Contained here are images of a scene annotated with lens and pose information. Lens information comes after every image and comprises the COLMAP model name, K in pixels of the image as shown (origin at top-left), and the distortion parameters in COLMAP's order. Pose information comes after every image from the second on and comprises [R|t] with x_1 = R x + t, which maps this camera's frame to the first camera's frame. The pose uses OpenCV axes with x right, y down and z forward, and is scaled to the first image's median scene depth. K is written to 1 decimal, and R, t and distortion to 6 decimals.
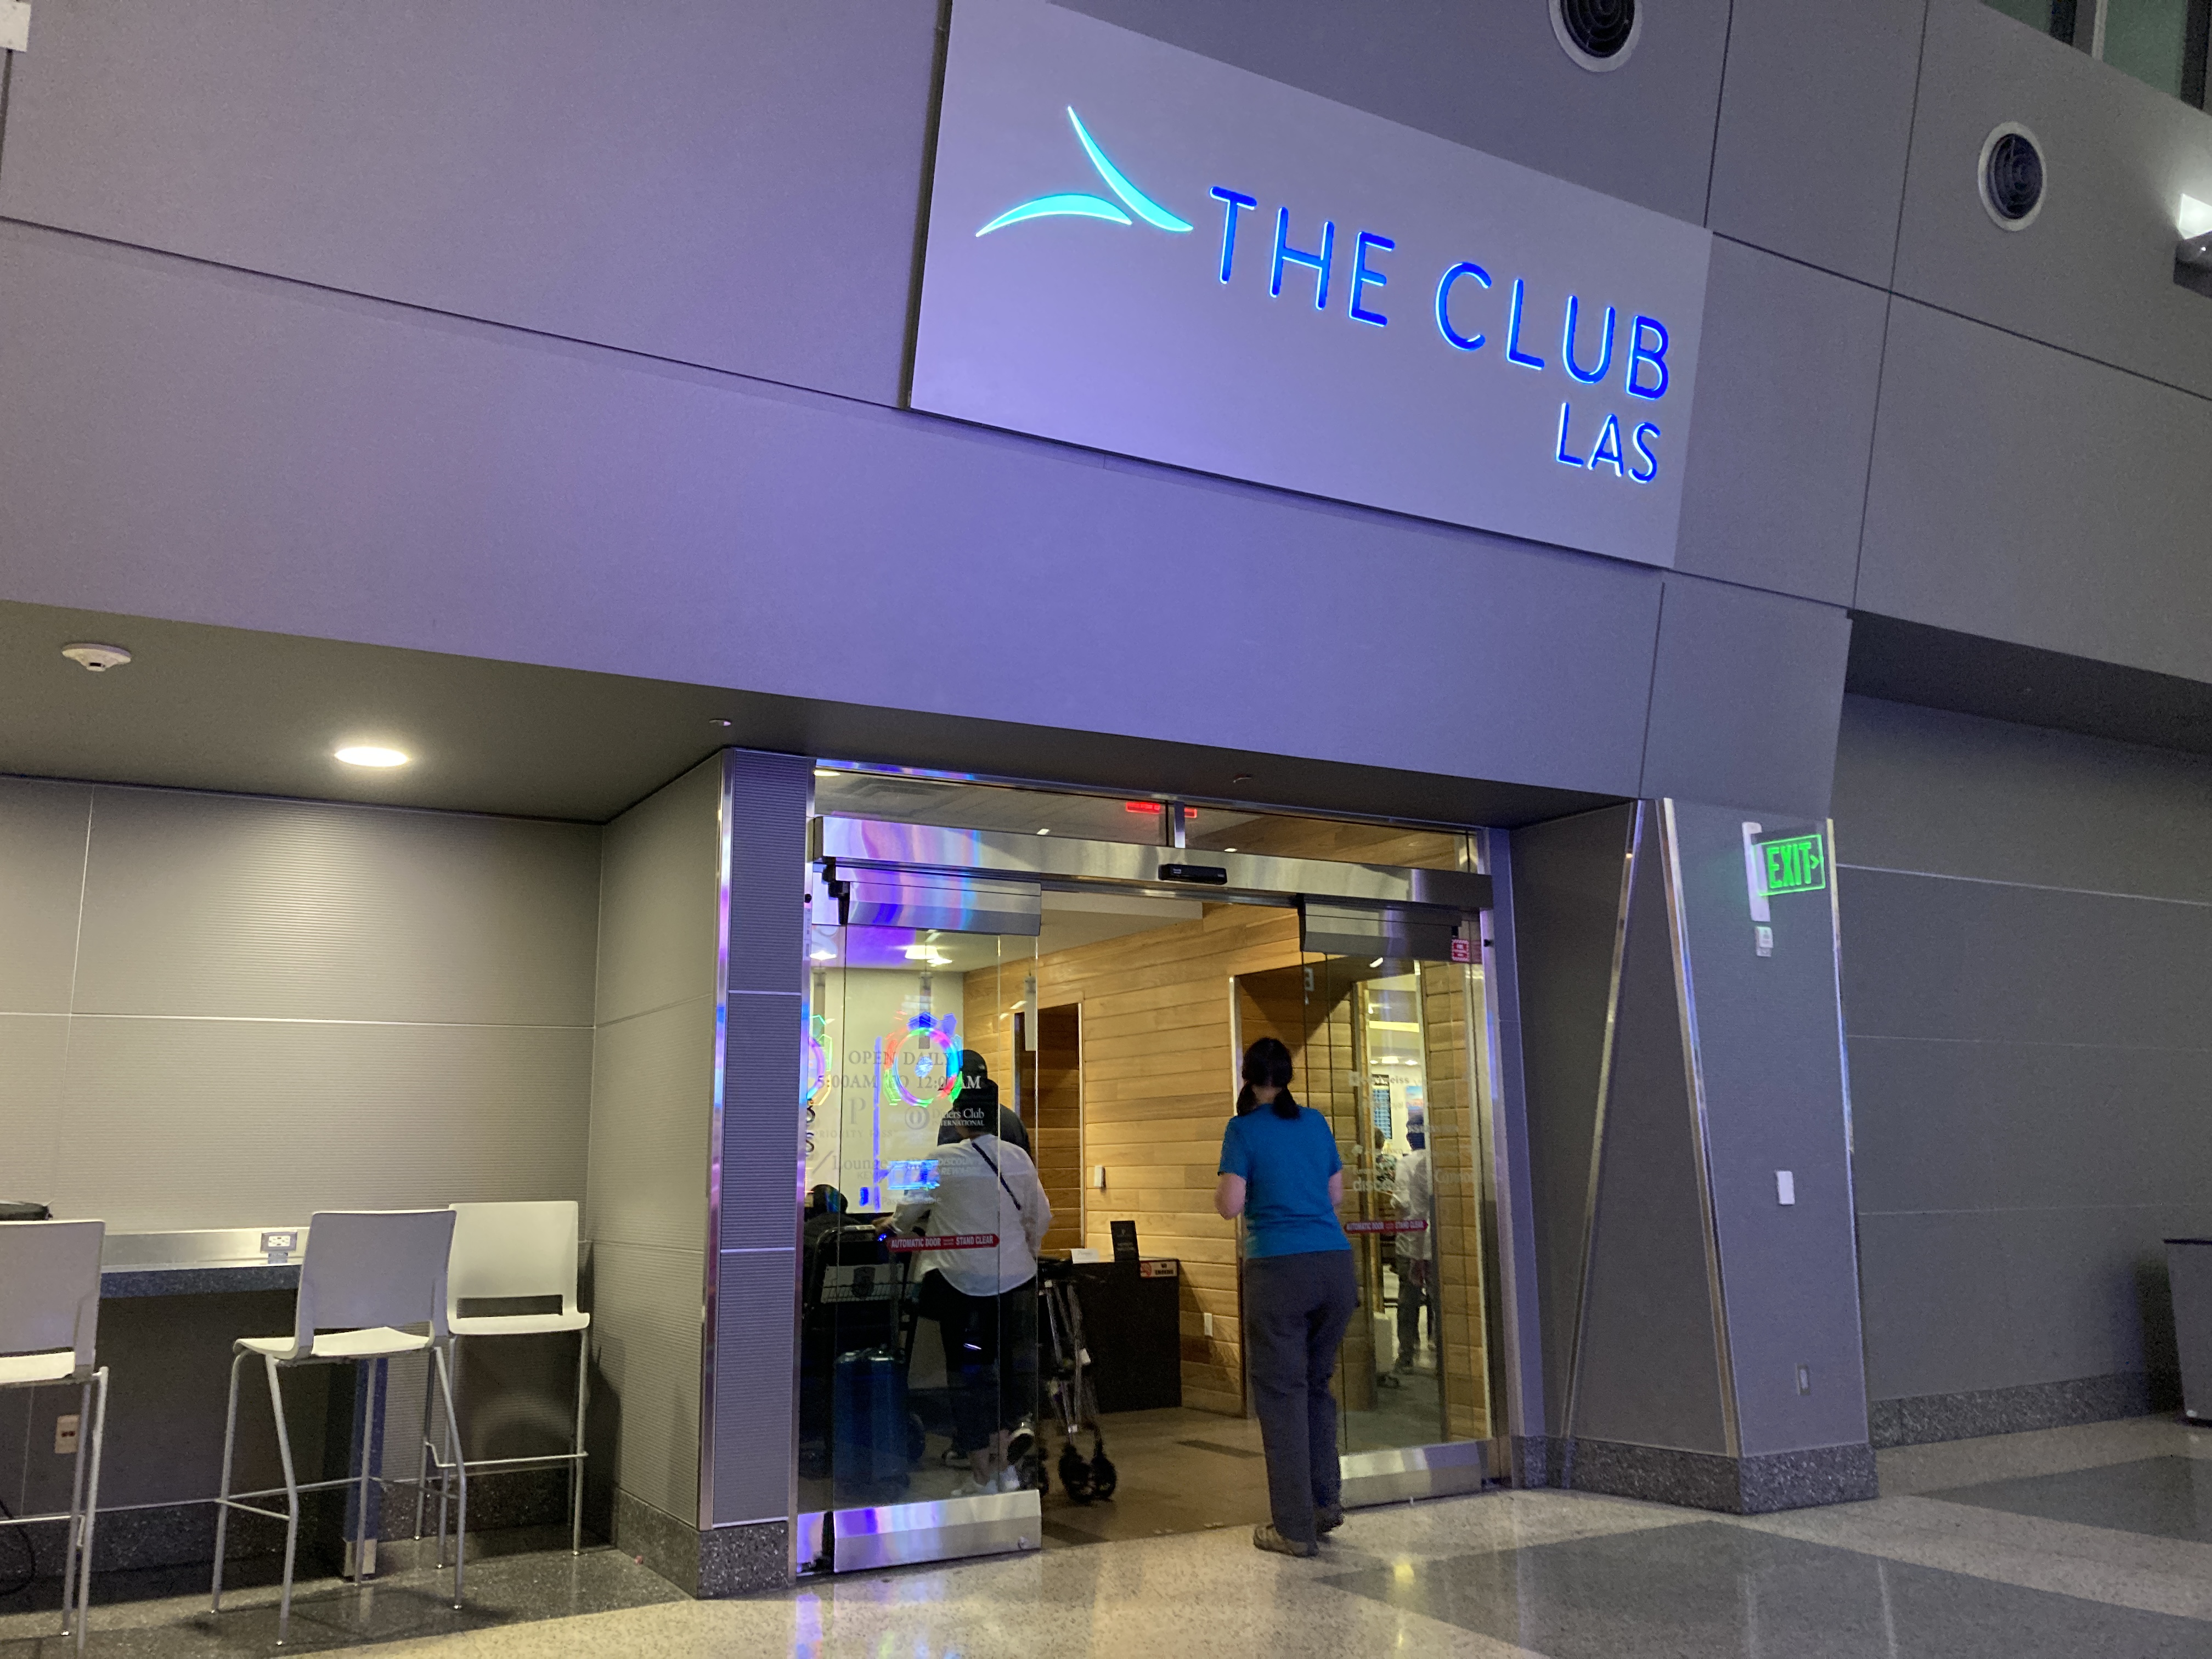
lens RADIAL K [[1770.5, 0, 1106.9], [0, 1770.5, 817.8], [0, 0, 1]] dist [0.037242, -0.009206]
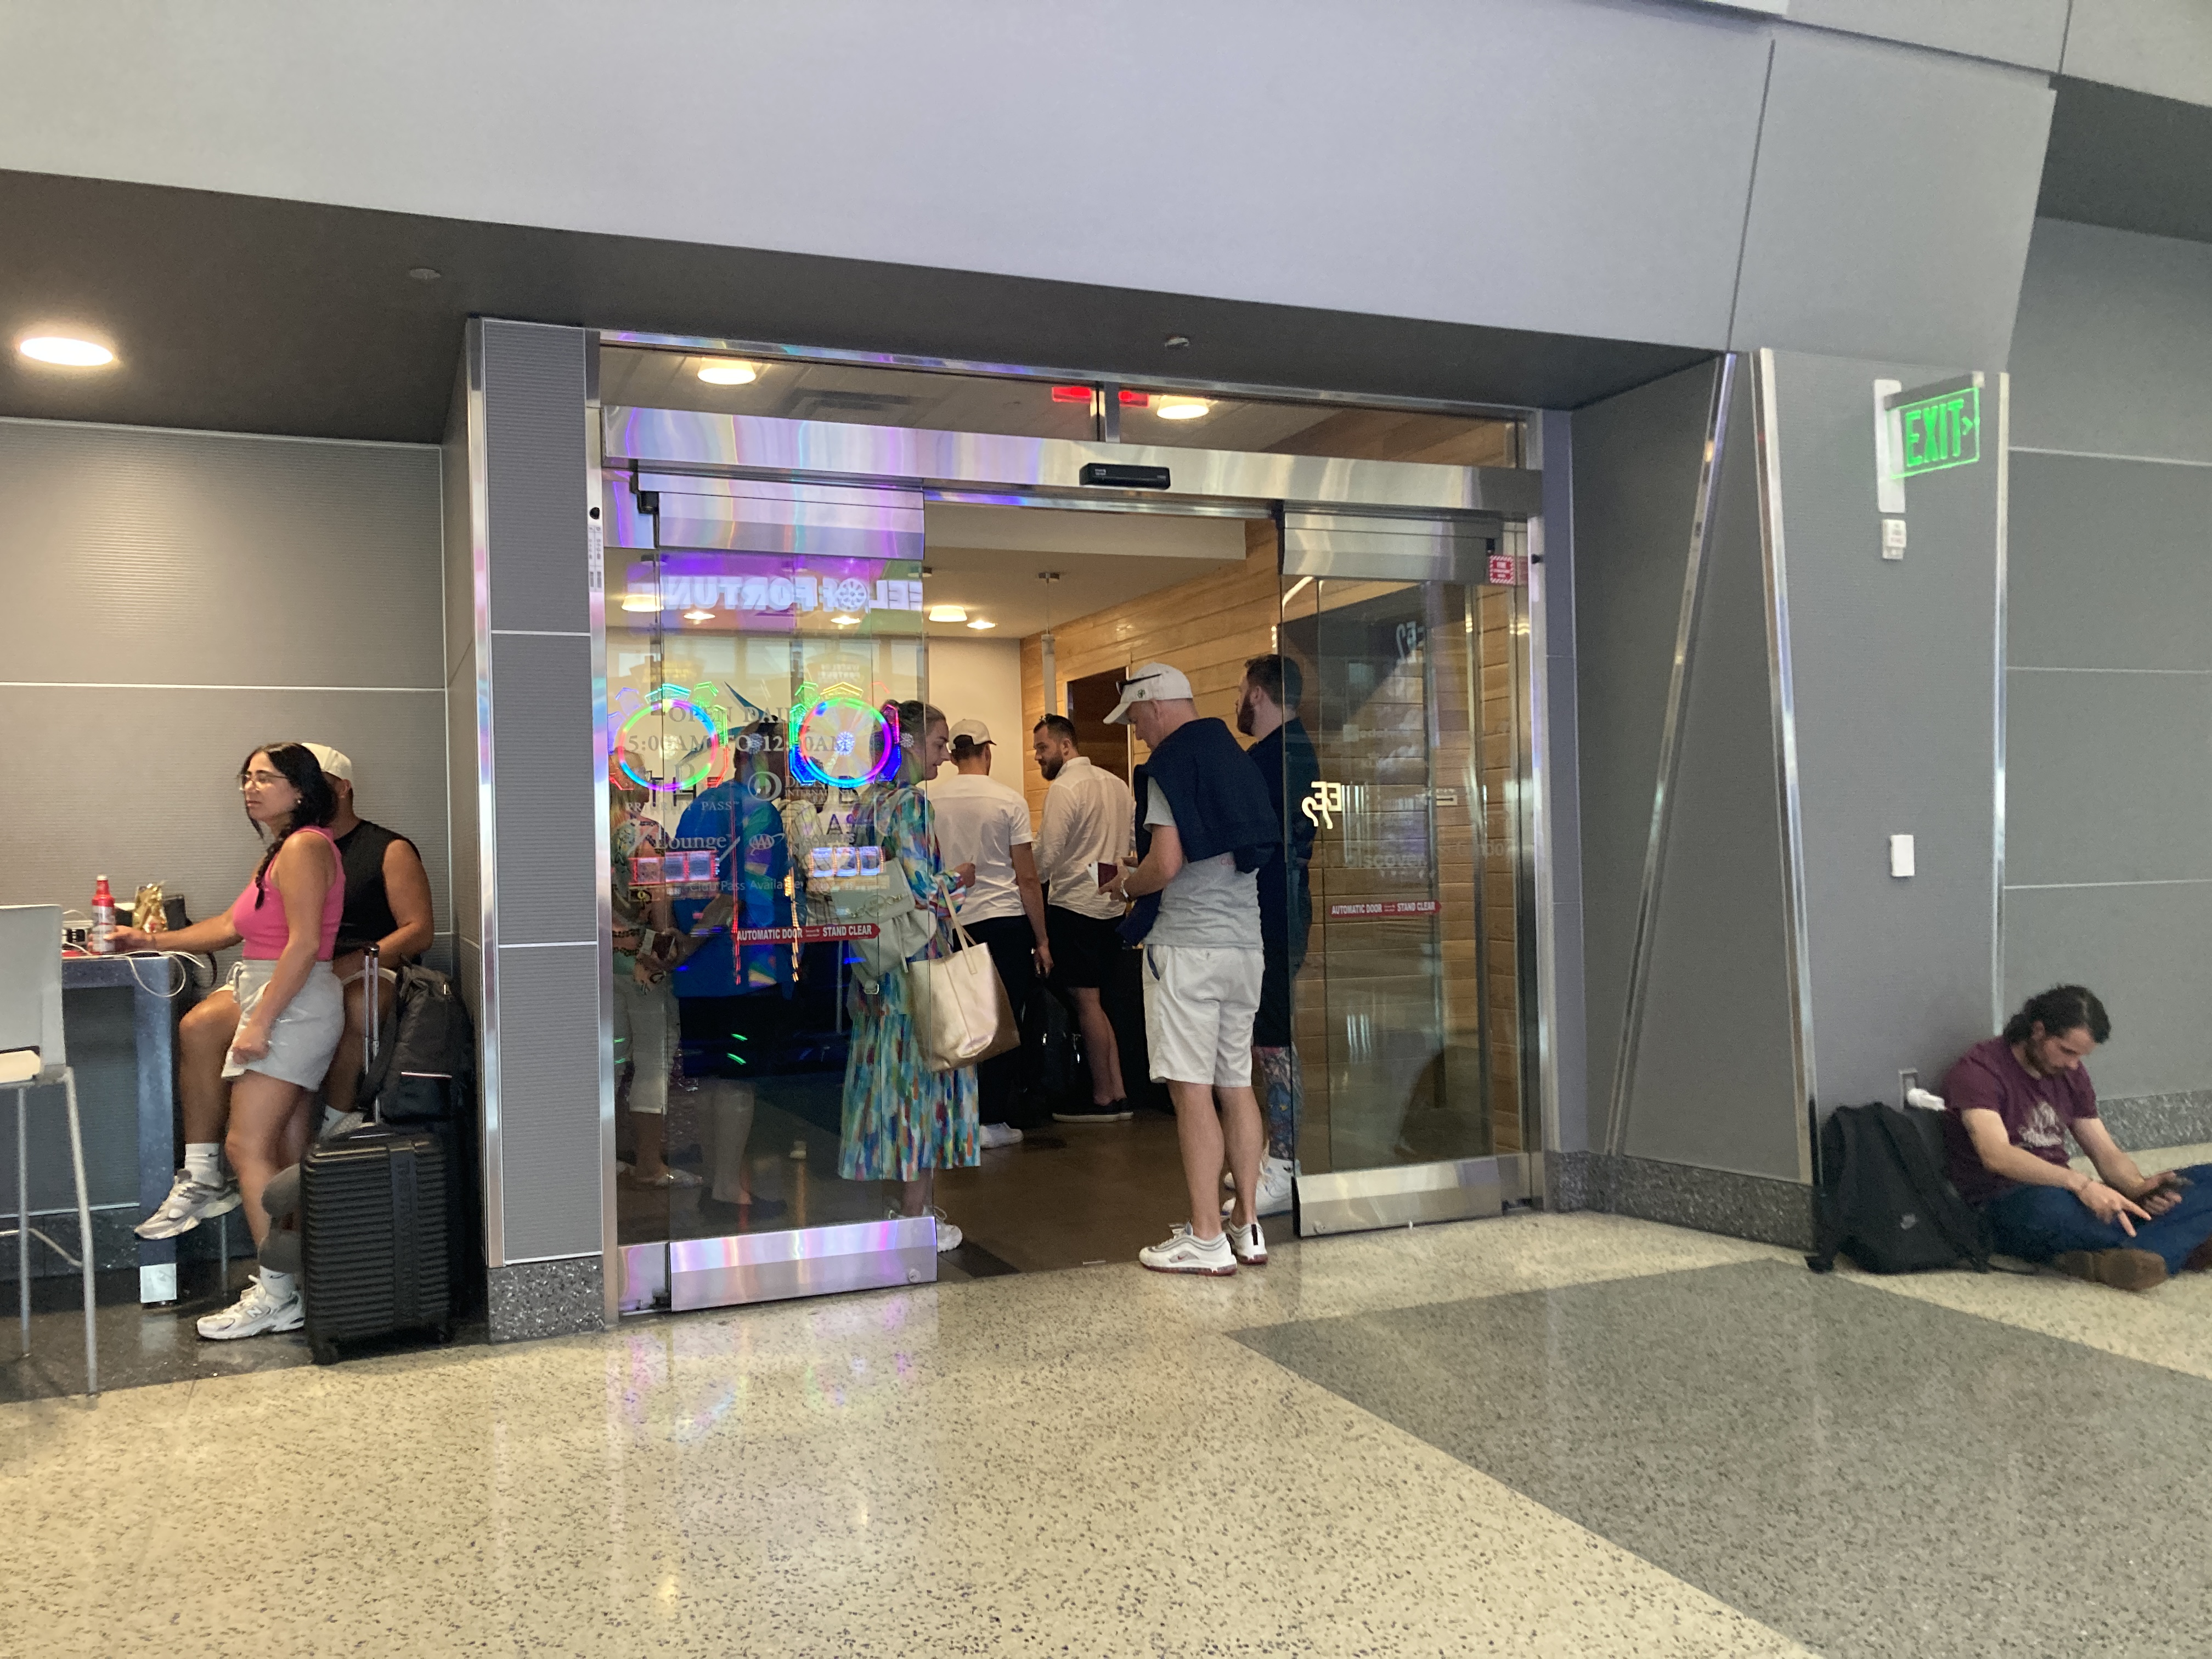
lens RADIAL K [[1770.5, 0, 1098.5], [0, 1770.5, 840.8], [0, 0, 1]] dist [0.037242, -0.009206]
pose [[0.991775, -0.013483, -0.127281, 0.128441], [0.036957, 0.982247, 0.183915, 0.043592], [0.122542, -0.187106, 0.974667, 0.192743]]
